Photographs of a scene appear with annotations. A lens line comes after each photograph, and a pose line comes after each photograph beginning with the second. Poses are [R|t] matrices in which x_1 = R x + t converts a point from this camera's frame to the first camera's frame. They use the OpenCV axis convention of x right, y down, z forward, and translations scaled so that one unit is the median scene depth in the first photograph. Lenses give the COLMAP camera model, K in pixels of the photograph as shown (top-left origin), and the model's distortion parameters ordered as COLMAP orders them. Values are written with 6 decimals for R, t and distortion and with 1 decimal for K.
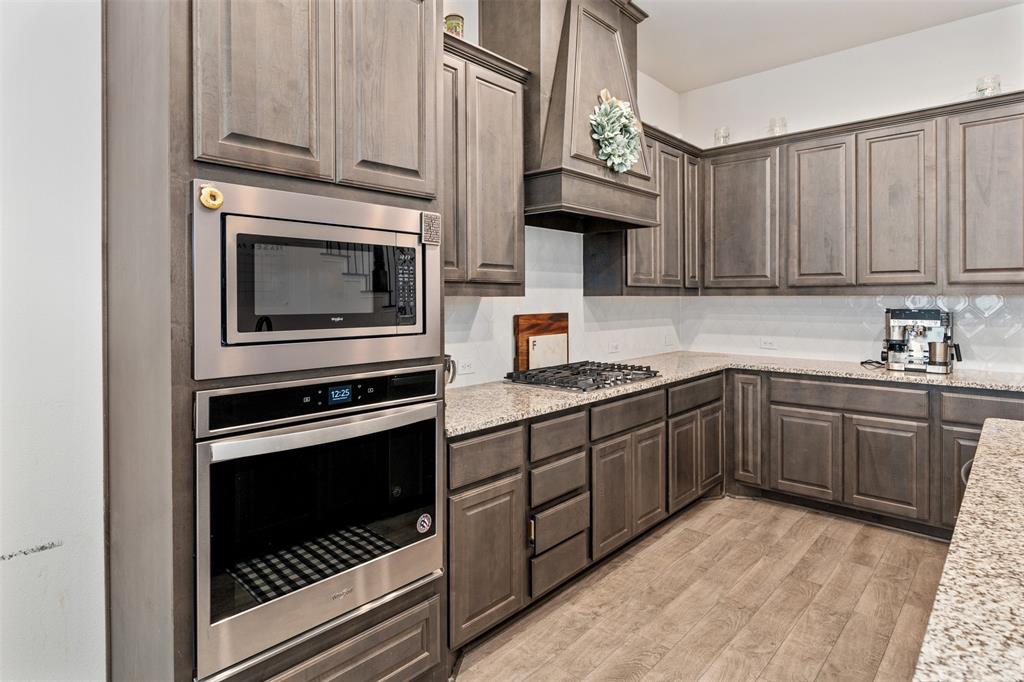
lens RADIAL K [[558.7, 0, 526.4], [0, 558.7, 299.3], [0, 0, 1]] dist [-0.000183, 0.000332]
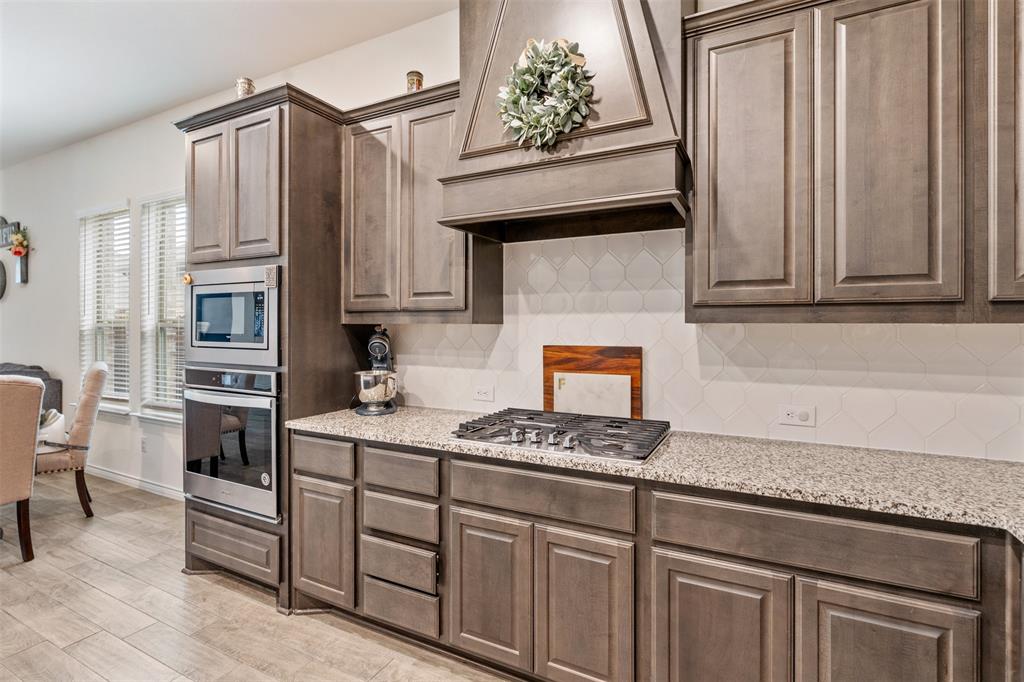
lens RADIAL K [[510.6, 0, 525.7], [0, 510.6, 328.9], [0, 0, 1]] dist [0.004250, 0.000309]
pose [[0.232067, 0.009379, -0.972655, 0.416798], [-0.004626, 0.999953, 0.008538, -0.002168], [0.972689, 0.002518, 0.232099, 0.442965]]
